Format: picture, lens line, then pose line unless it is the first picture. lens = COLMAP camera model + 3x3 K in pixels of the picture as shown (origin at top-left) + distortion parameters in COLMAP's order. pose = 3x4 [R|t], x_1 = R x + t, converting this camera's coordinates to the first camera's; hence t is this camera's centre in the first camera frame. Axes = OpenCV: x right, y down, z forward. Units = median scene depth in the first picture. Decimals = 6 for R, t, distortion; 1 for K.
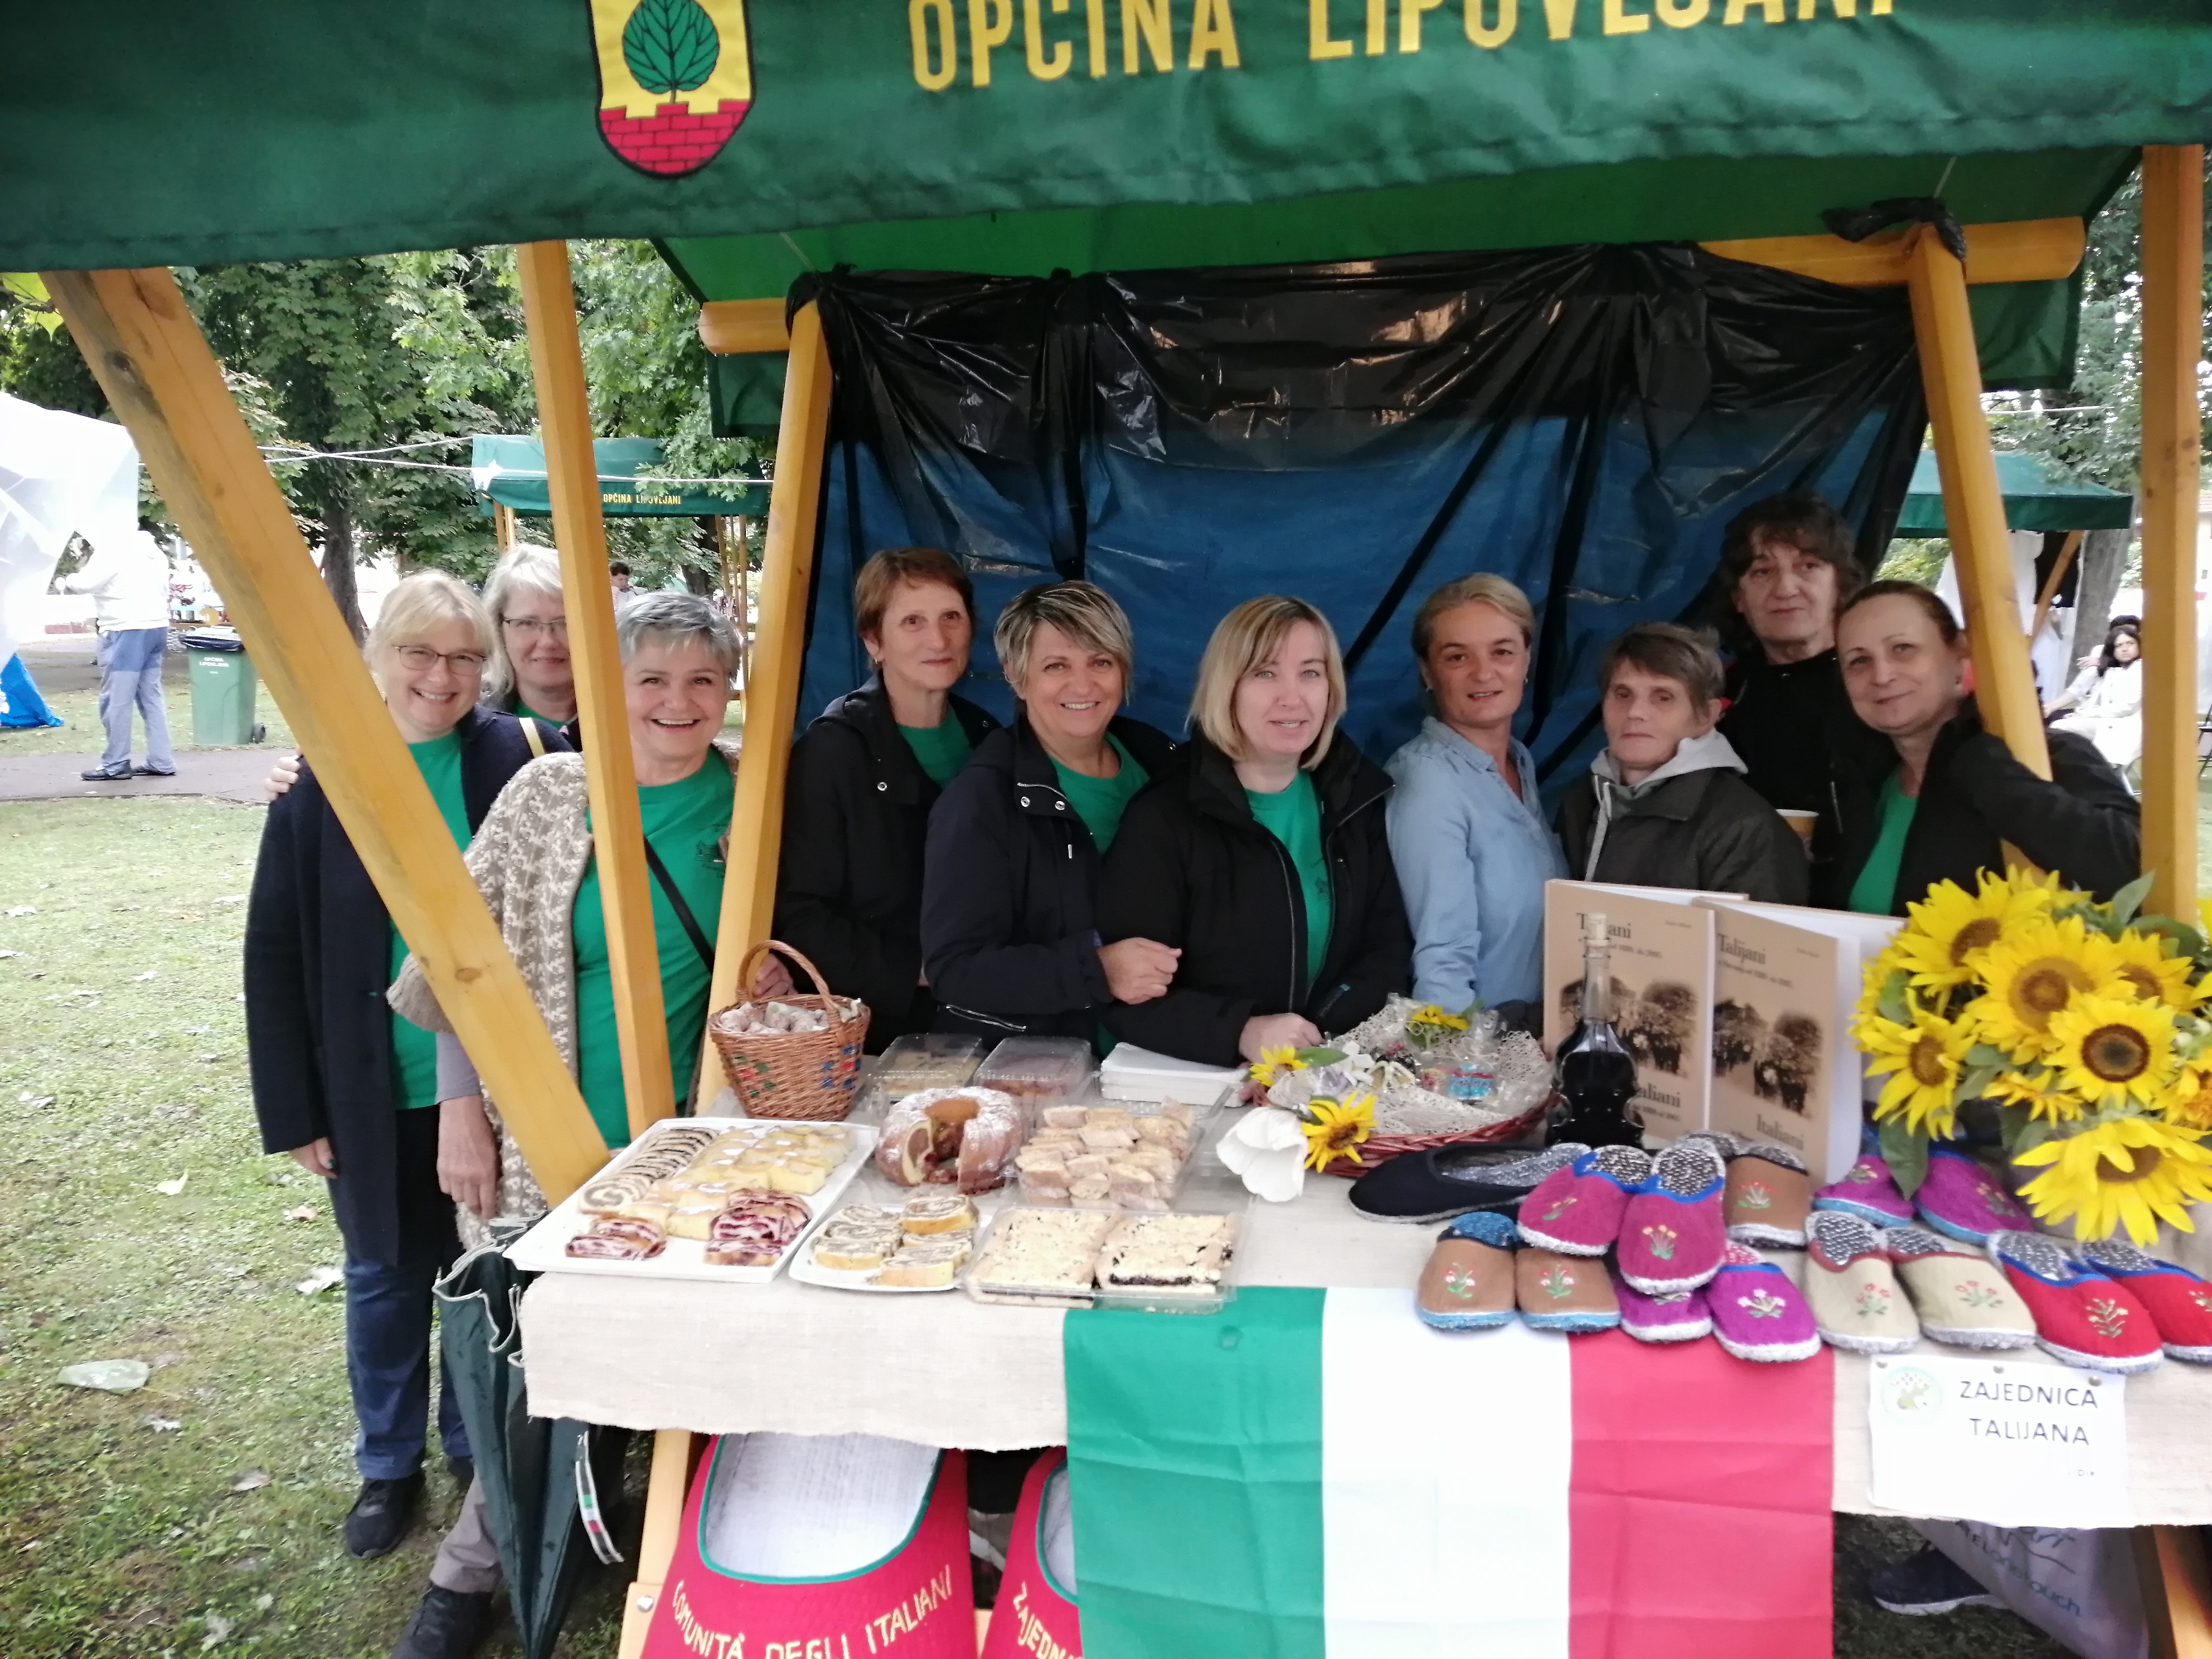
lens RADIAL K [[1660.7, 0, 1106.0], [0, 1660.7, 829.5], [0, 0, 1]] dist [0.029647, -0.000974]
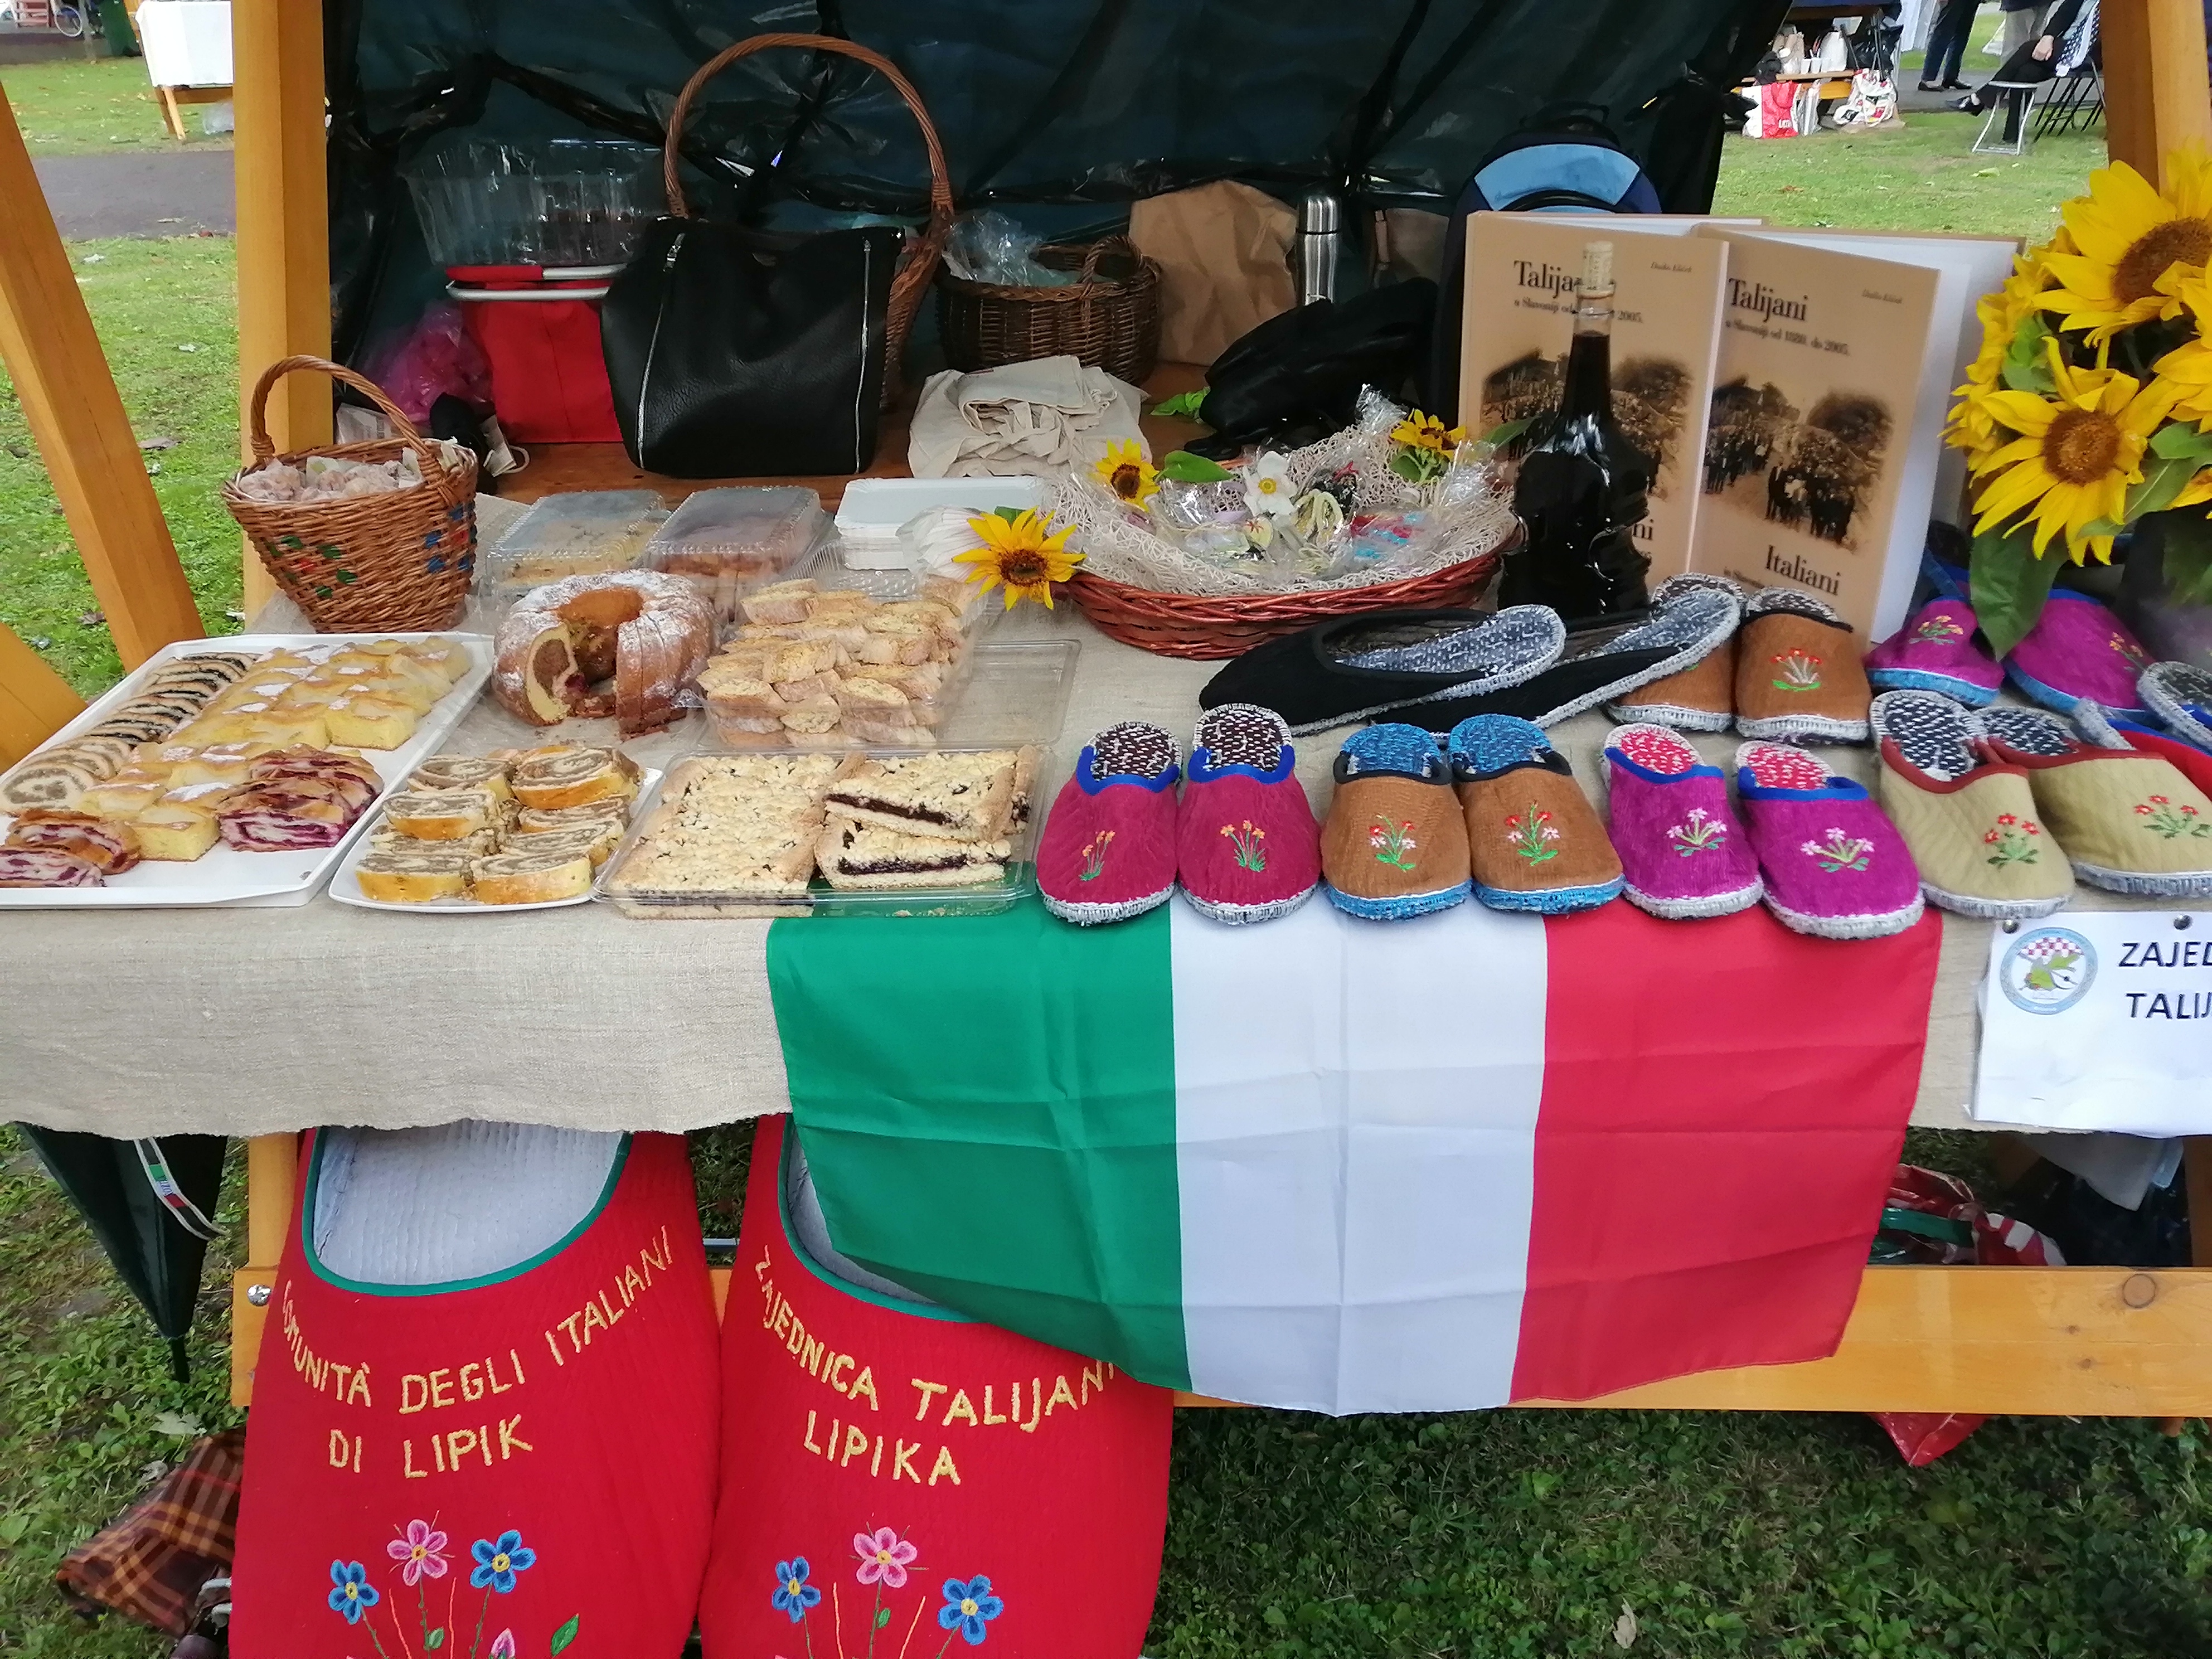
lens RADIAL K [[1610.9, 0, 1078.2], [0, 1610.9, 843.5], [0, 0, 1]] dist [-0.060151, 0.118474]
pose [[0.994420, -0.069857, 0.079049, 0.042498], [0.037998, 0.936221, 0.349351, 0.045466], [-0.098412, -0.344398, 0.933651, 0.388820]]
